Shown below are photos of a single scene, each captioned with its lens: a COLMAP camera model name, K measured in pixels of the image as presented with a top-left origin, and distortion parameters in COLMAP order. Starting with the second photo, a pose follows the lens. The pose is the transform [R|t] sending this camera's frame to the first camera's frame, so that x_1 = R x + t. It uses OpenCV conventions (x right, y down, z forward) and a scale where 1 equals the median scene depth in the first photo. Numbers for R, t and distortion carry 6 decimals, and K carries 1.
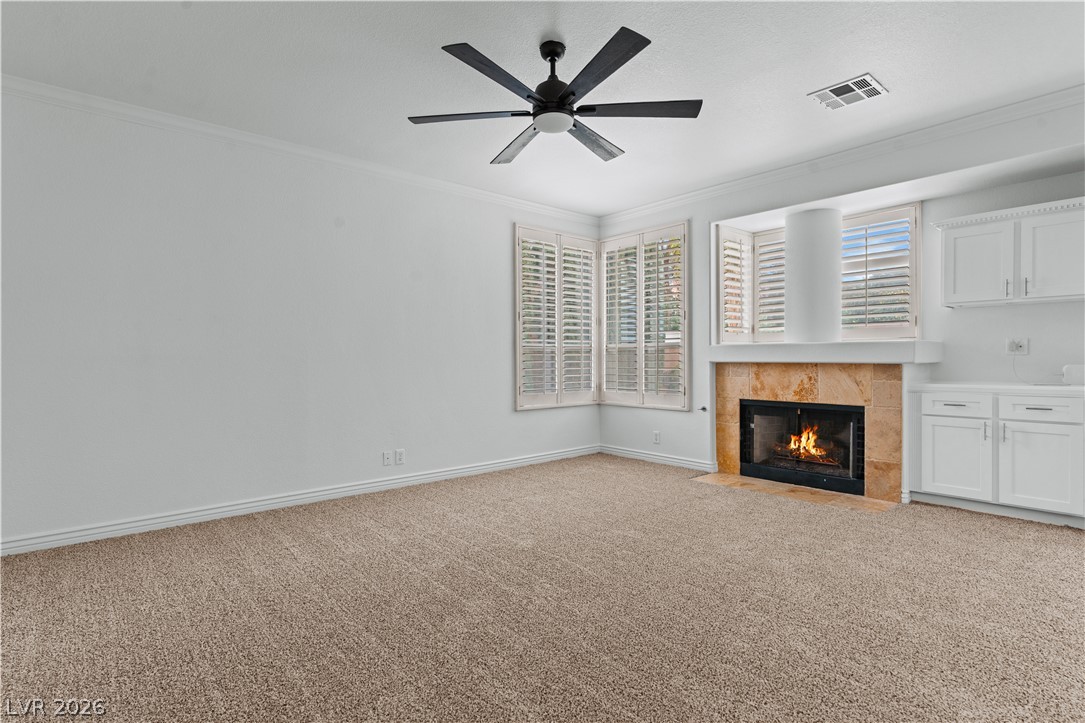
lens RADIAL K [[551.0, 0, 549.7], [0, 551.0, 364.5], [0, 0, 1]] dist [-0.001608, -0.000055]
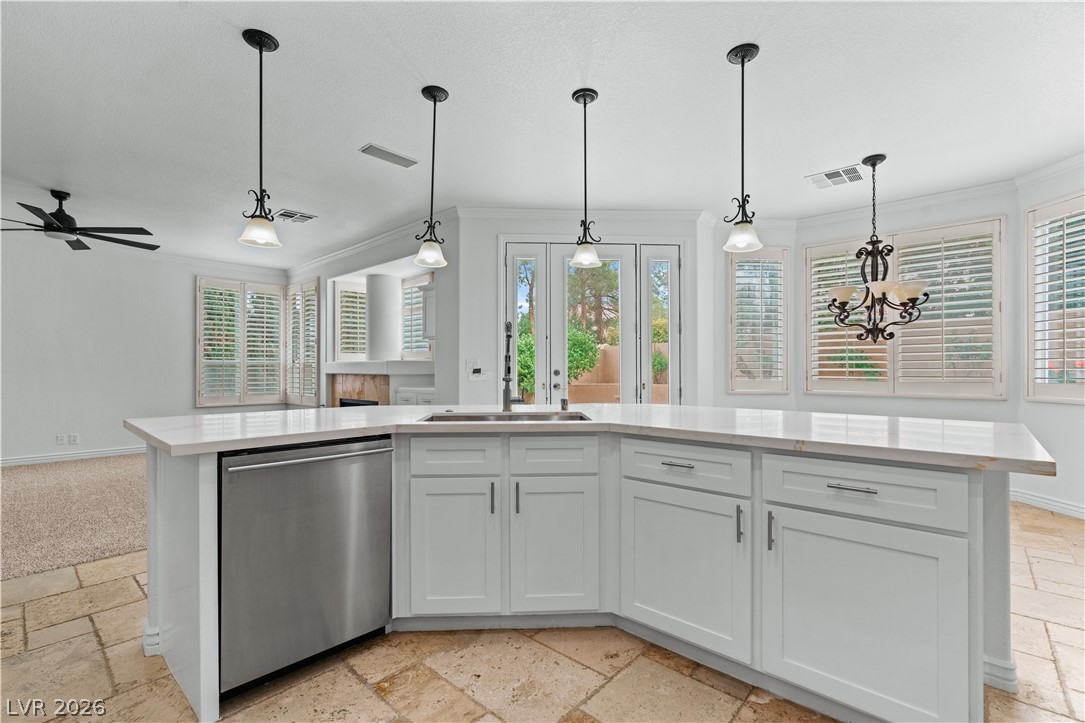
lens RADIAL K [[487.0, 0, 538.4], [0, 487.0, 365.0], [0, 0, 1]] dist [-0.009467, 0.000466]
pose [[0.993107, 0.003382, 0.117160, 0.668571], [-0.001184, 0.999822, -0.018823, -0.003343], [-0.117203, 0.018554, 0.992935, -0.344461]]
